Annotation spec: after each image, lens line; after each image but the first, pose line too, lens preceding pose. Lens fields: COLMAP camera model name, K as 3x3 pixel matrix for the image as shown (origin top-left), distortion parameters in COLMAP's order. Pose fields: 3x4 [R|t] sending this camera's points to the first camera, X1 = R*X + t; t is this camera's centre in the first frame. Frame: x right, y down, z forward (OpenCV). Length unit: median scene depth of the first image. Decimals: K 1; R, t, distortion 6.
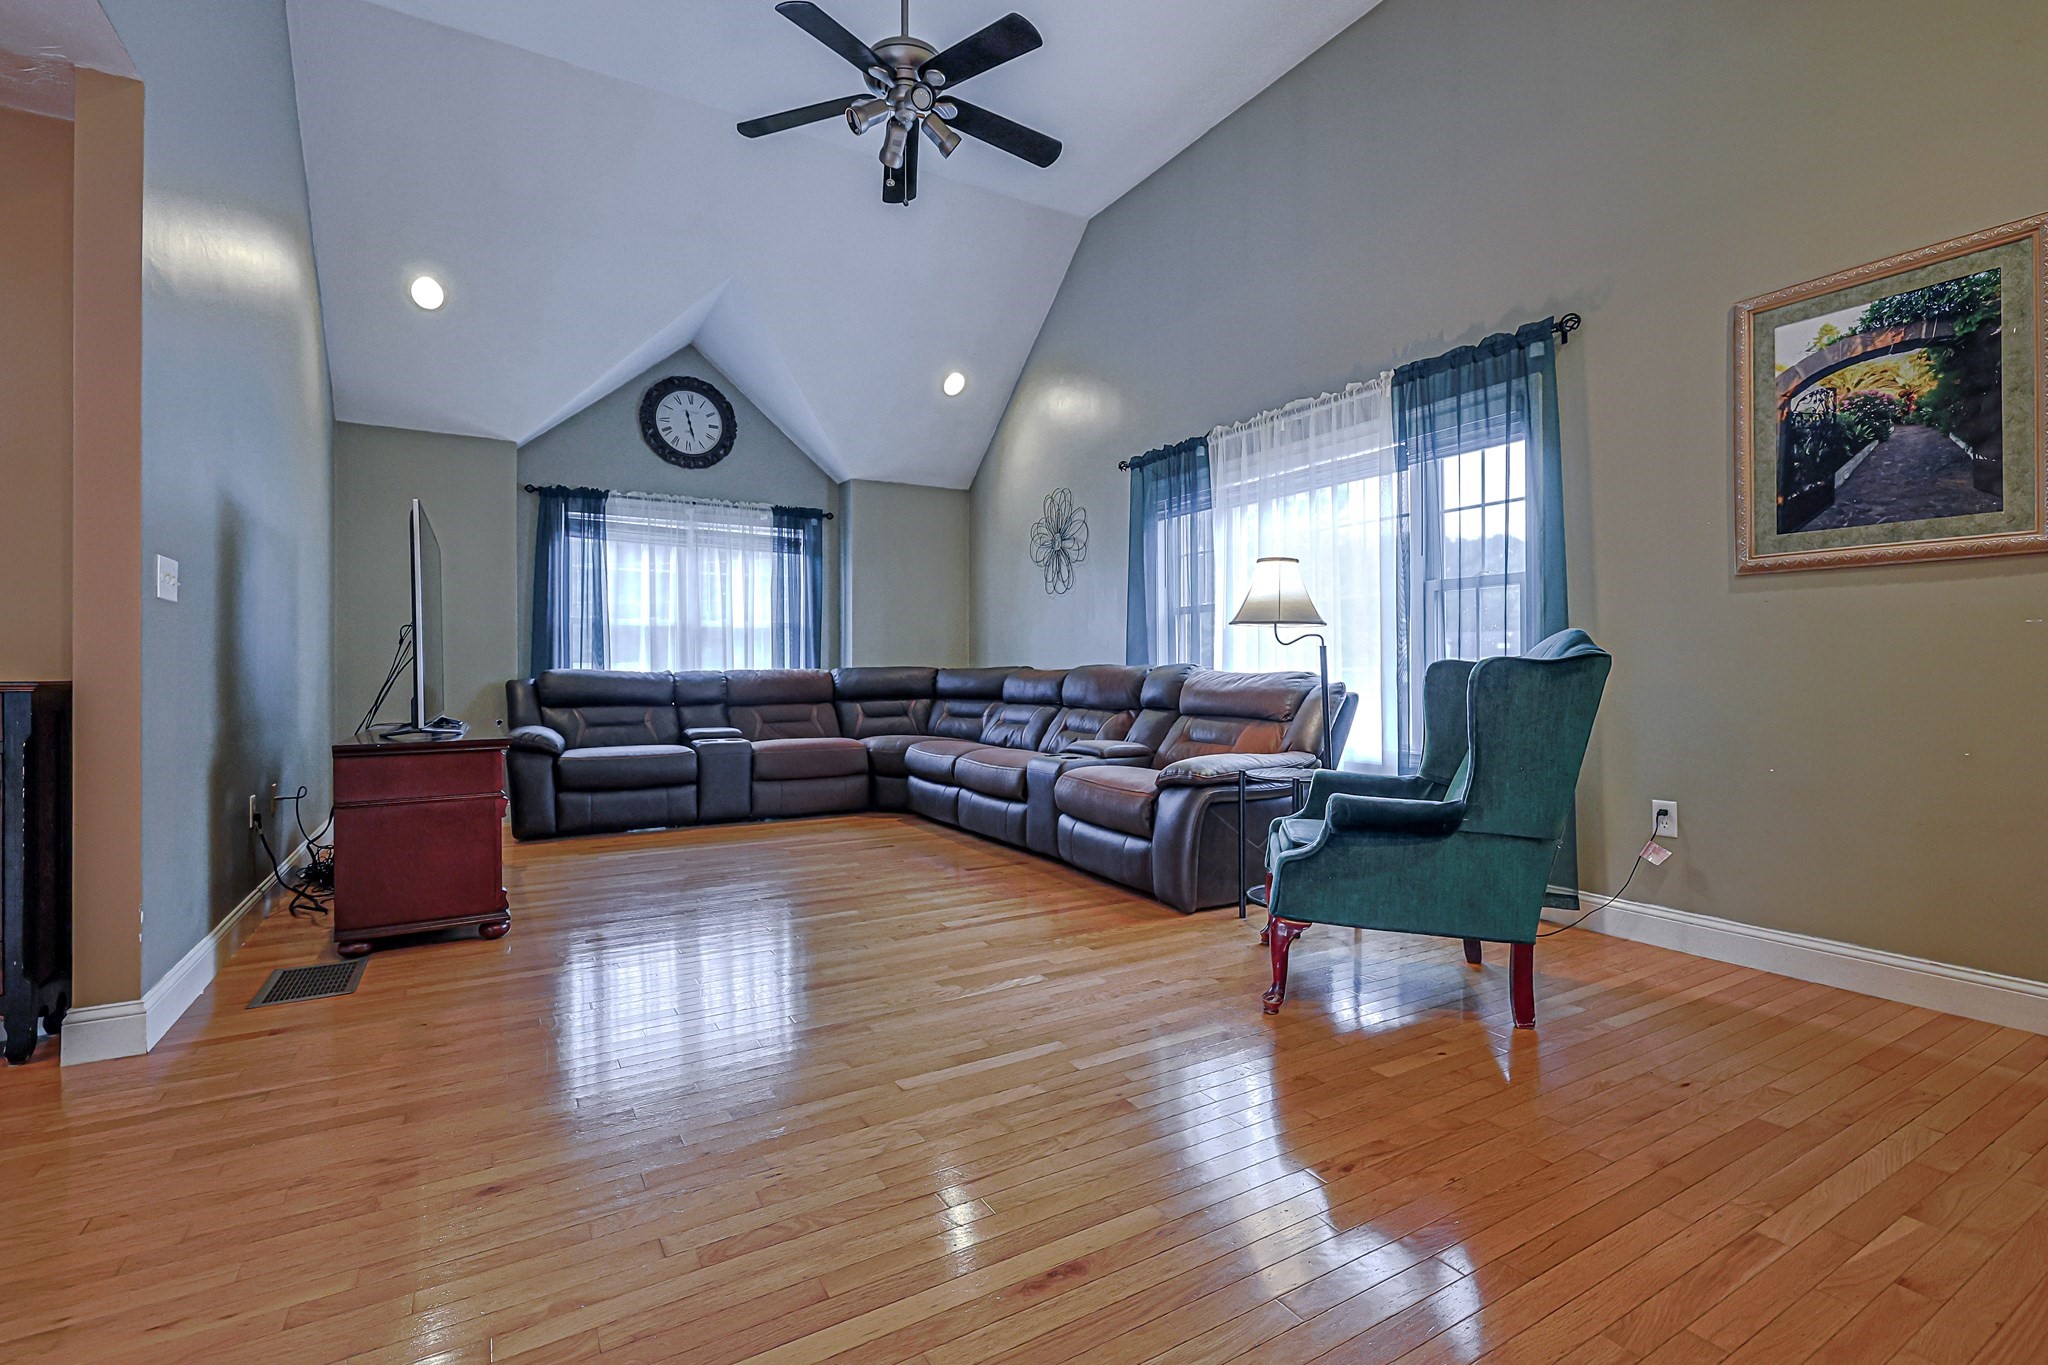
lens RADIAL K [[917.3, 0, 1028.7], [0, 917.3, 676.4], [0, 0, 1]] dist [-0.000543, 0.000073]
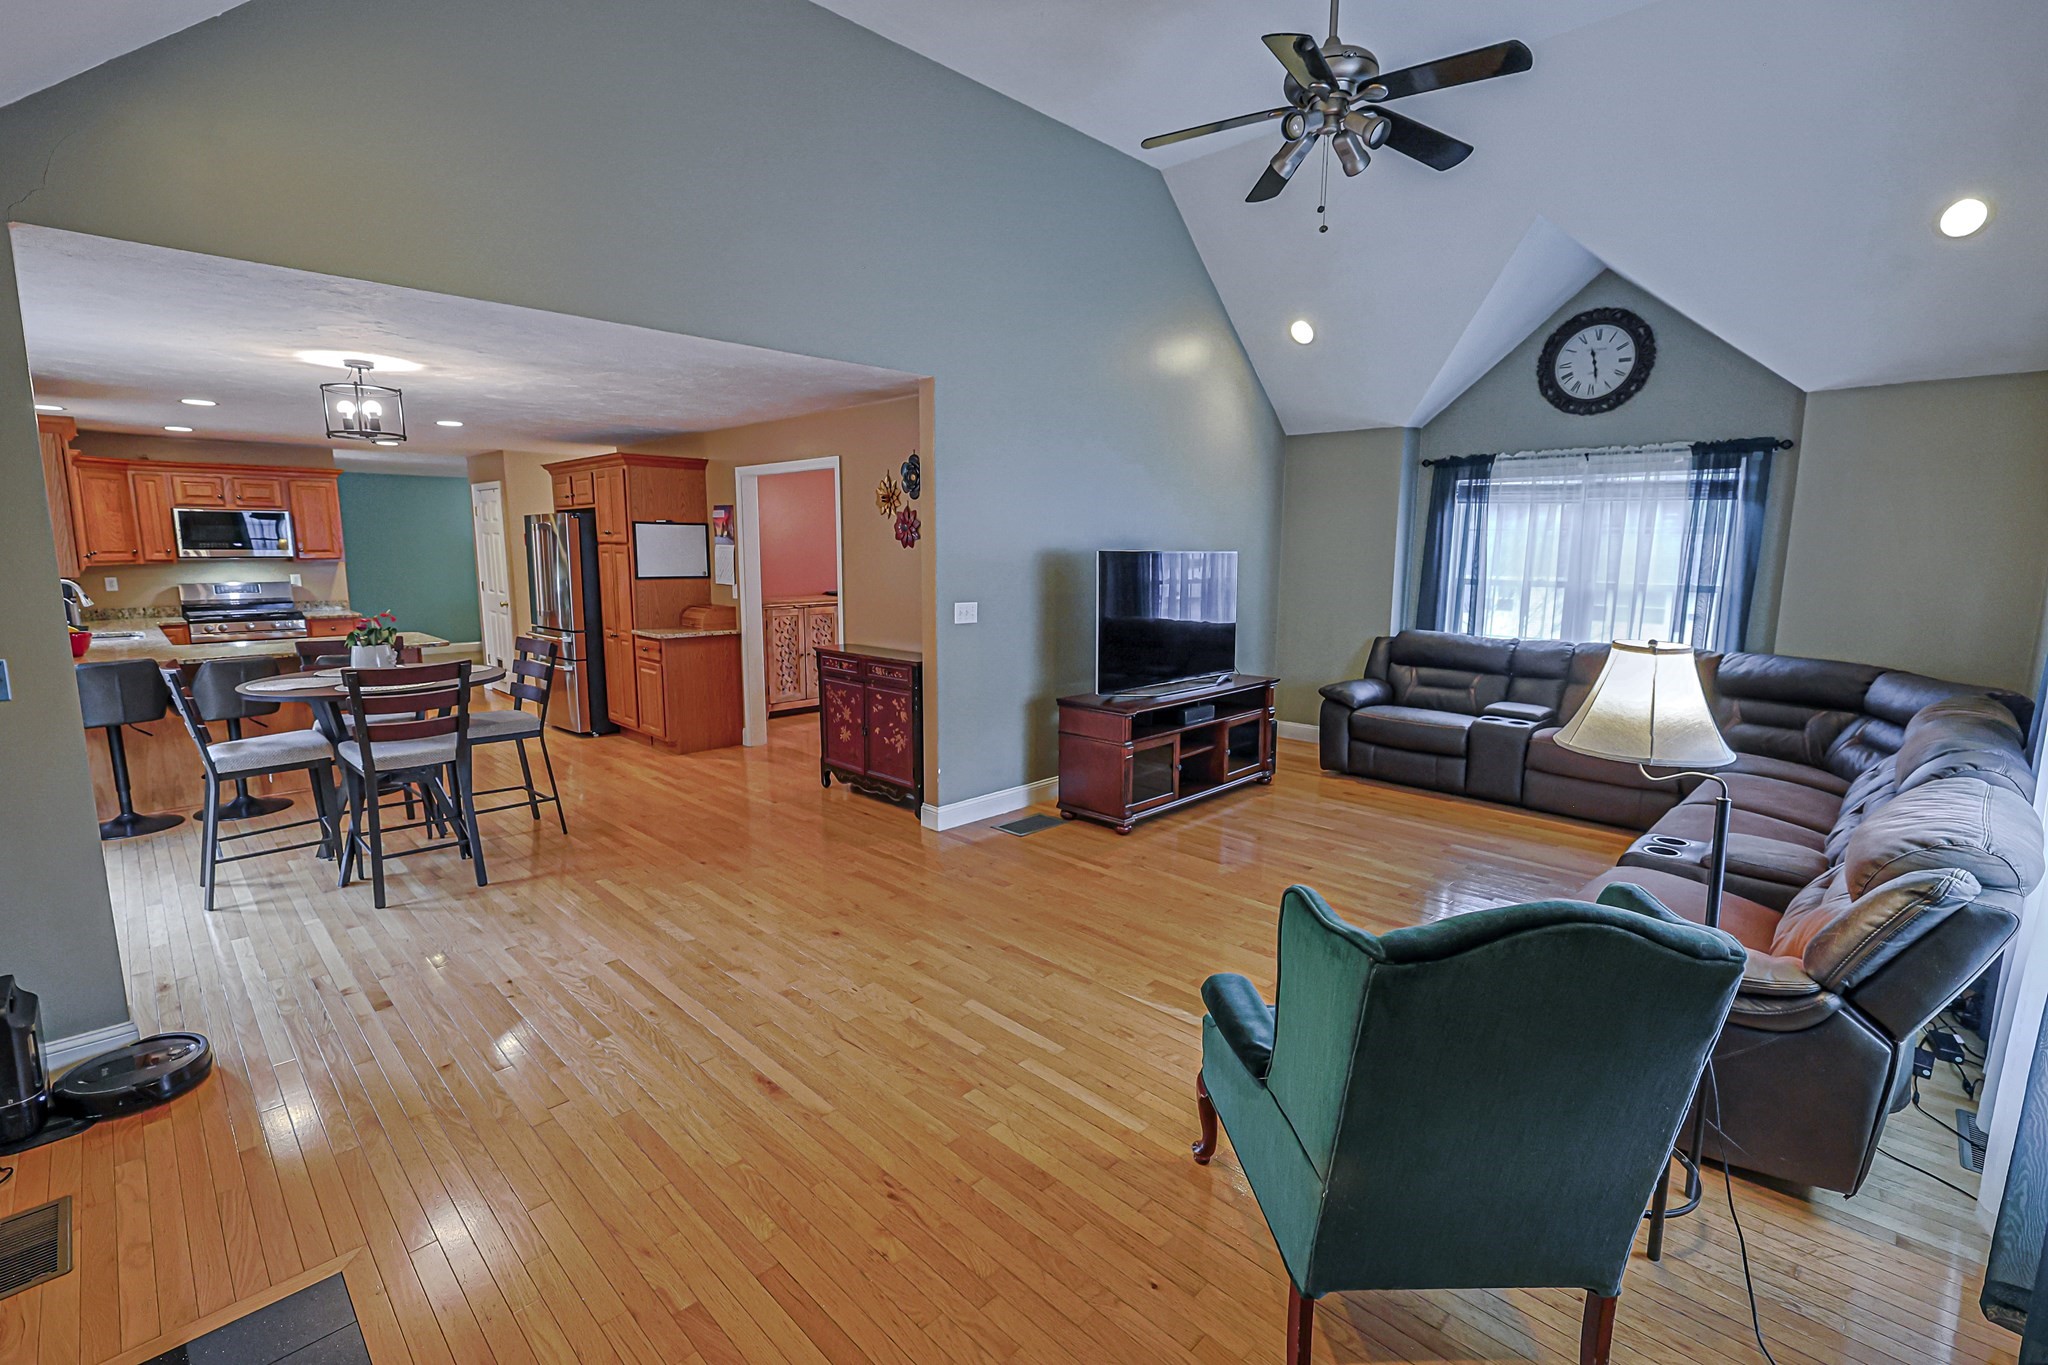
lens RADIAL K [[905.0, 0, 1027.1], [0, 905.0, 689.8], [0, 0, 1]] dist [0.000065, 0.000101]
pose [[0.252250, 0.160529, -0.954254, 0.405316], [-0.009445, 0.986505, 0.163458, -0.103762], [0.967616, -0.032220, 0.250362, 0.238287]]
